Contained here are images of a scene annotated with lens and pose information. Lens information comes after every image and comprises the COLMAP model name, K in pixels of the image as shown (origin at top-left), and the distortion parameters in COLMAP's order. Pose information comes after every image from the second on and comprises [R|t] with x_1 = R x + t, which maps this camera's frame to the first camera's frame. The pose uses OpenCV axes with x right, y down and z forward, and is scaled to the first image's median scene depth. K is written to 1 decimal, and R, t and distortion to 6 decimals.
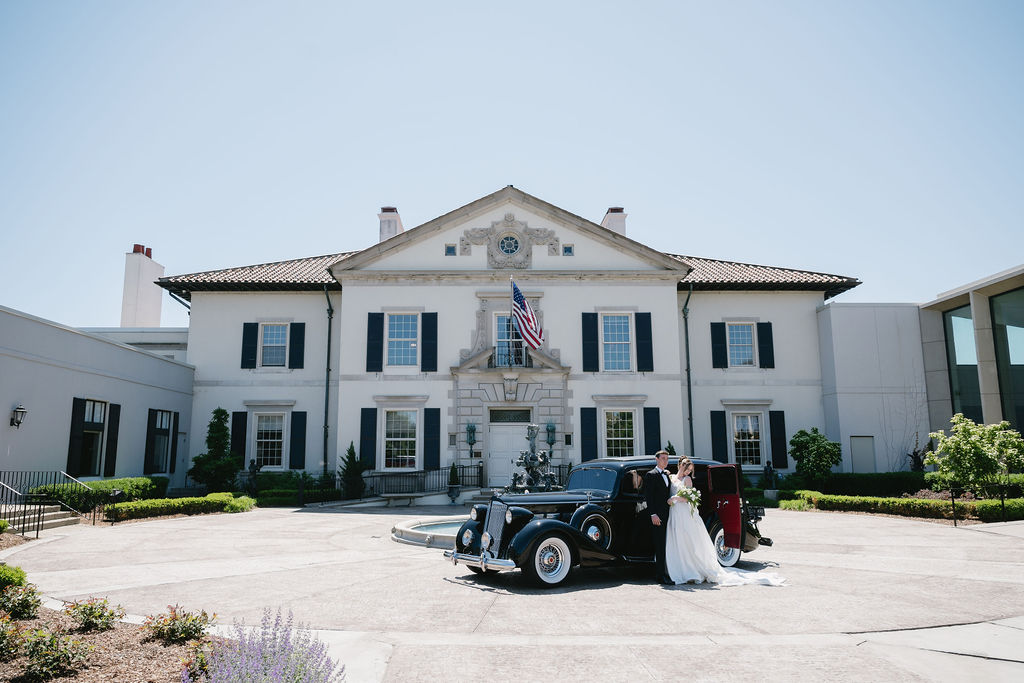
lens RADIAL K [[716.7, 0, 512.0], [0, 716.7, 341.5], [0, 0, 1]] dist [-0.000975, 0.000043]
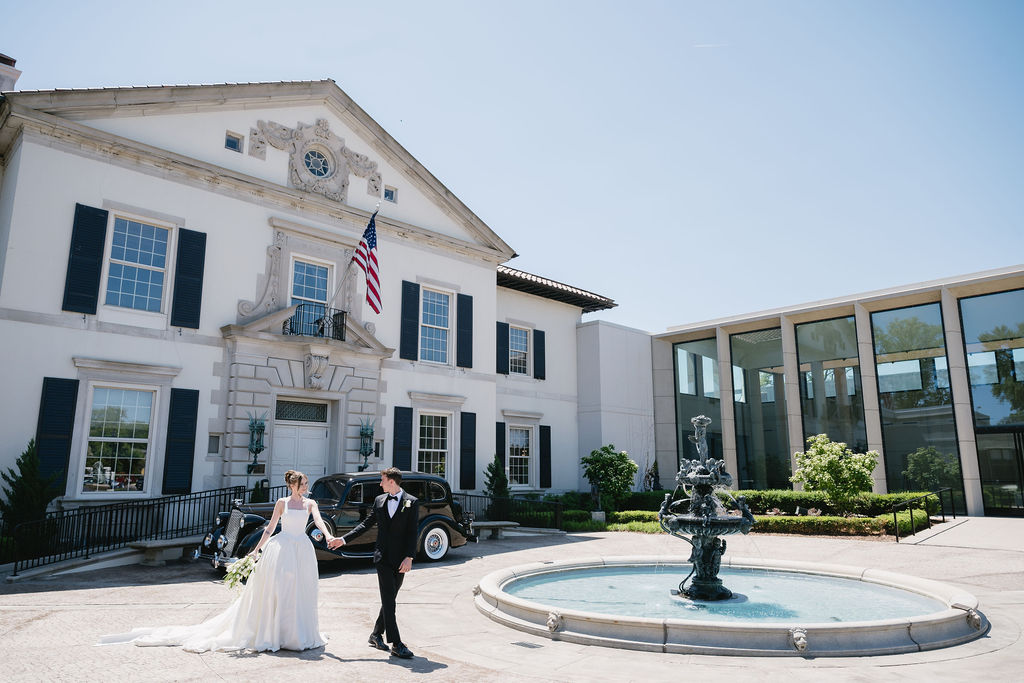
lens RADIAL K [[685.8, 0, 512.0], [0, 685.8, 341.5], [0, 0, 1]] dist [0.000356, -0.000252]
pose [[0.736539, 0.133919, 0.663005, -0.288691], [-0.109388, 0.990884, -0.078626, 0.068147], [-0.667491, -0.014614, 0.744475, 0.395402]]
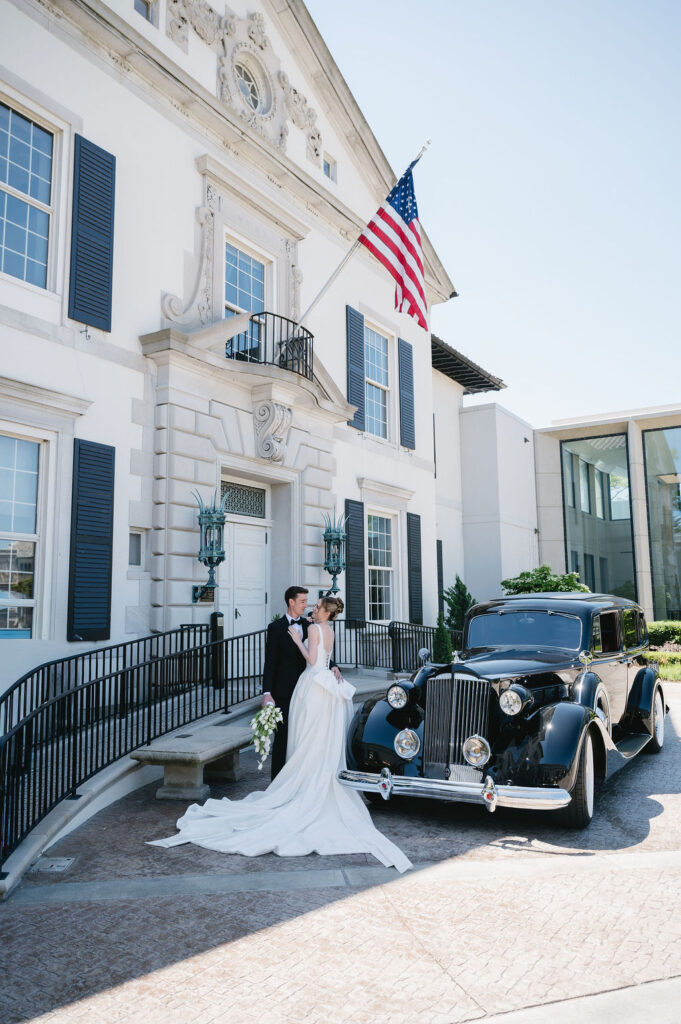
lens RADIAL K [[763.5, 0, 344.7], [0, 763.5, 500.5], [0, 0, 1]] dist [-0.000567, -0.001876]
pose [[0.550826, 0.116504, 0.826449, -0.316402], [-0.124513, 0.990599, -0.056656, 0.121095], [-0.825280, -0.071696, 0.560154, 0.715086]]
